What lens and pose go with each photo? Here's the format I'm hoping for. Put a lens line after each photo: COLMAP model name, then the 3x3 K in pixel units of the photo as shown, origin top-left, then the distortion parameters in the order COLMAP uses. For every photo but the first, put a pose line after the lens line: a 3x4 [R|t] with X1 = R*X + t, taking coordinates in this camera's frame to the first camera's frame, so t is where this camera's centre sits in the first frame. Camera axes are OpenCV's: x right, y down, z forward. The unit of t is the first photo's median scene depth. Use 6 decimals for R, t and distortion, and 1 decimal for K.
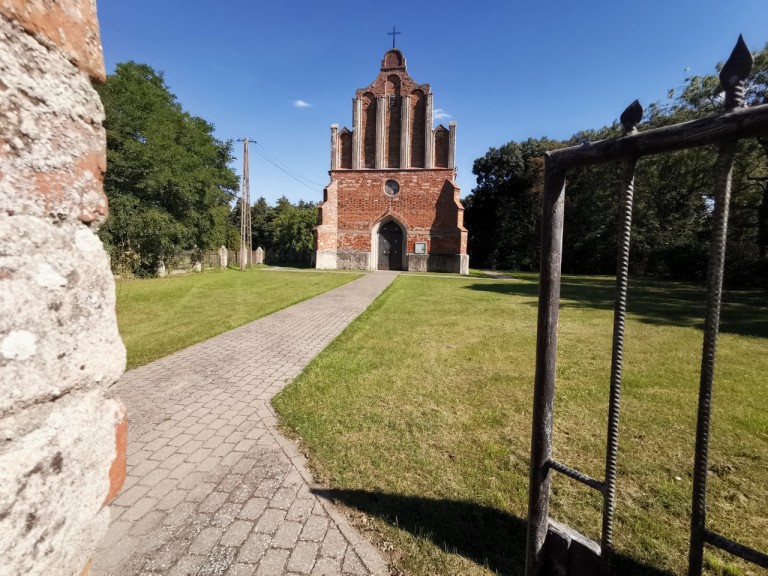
lens RADIAL K [[381.6, 0, 386.7], [0, 381.6, 290.8], [0, 0, 1]] dist [-0.000115, -0.000296]
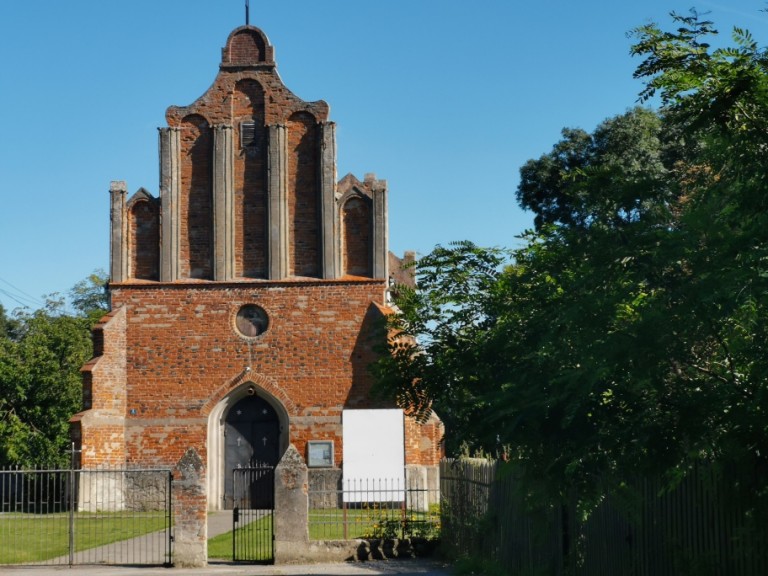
lens RADIAL K [[1800.8, 0, 384.0], [0, 1800.8, 288.0], [0, 0, 1]] dist [0.693474, -7.383636]
pose [[0.997584, -0.026672, 0.064152, 0.032876], [0.038354, 0.981344, -0.188396, 0.095788], [-0.057931, 0.190401, 0.979996, -1.087899]]
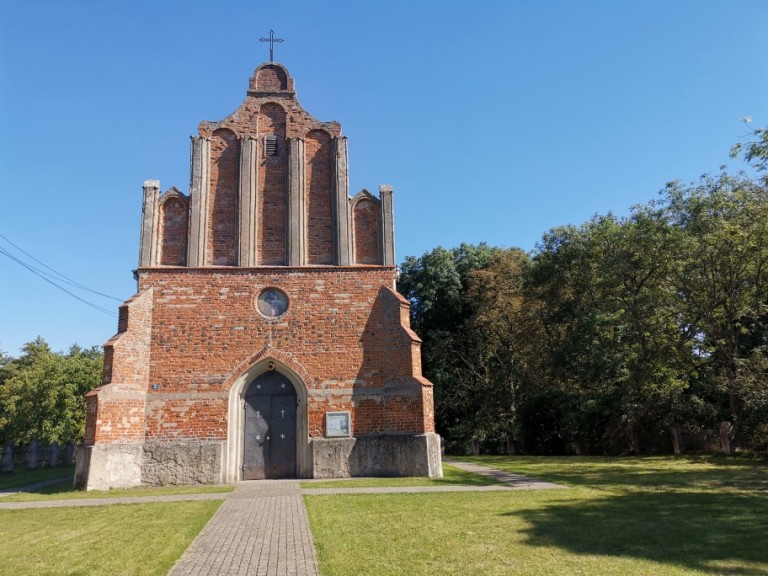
lens RADIAL K [[591.5, 0, 386.0], [0, 591.5, 293.8], [0, 0, 1]] dist [0.076225, -0.087699]
pose [[0.966534, 0.003524, 0.256513, -0.041609], [0.076720, 0.950174, -0.302132, -0.039844], [-0.244796, 0.311700, 0.918106, 0.262130]]
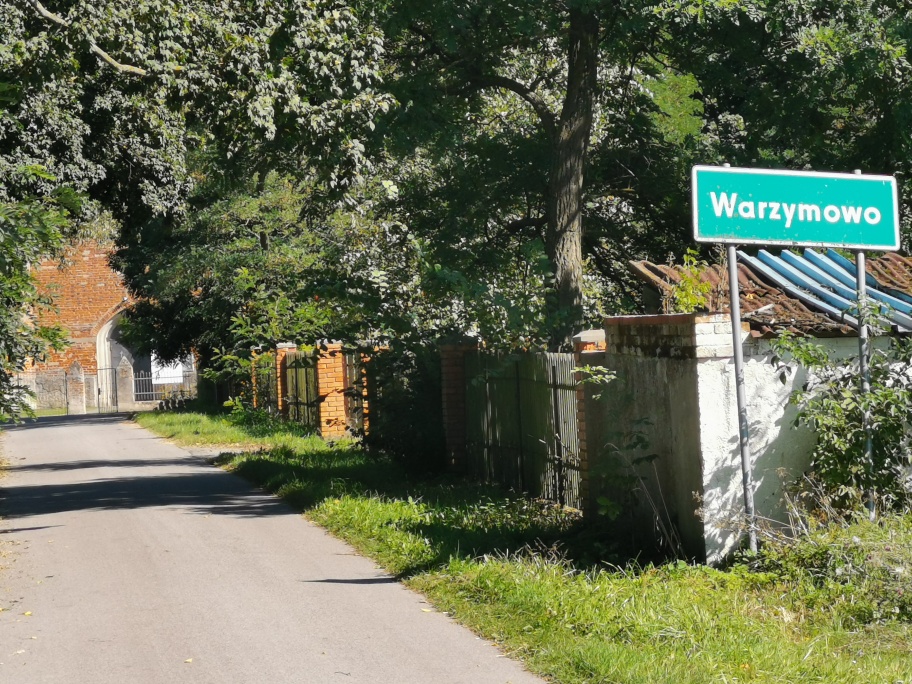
lens RADIAL K [[3639.9, 0, 456.0], [0, 3639.9, 342.0], [0, 0, 1]] dist [0.416179, -0.062757]
pose [[0.996490, -0.069861, 0.046113, 0.246084], [0.074367, 0.991731, -0.104587, 0.463777], [-0.038425, 0.107649, 0.993446, -4.486282]]
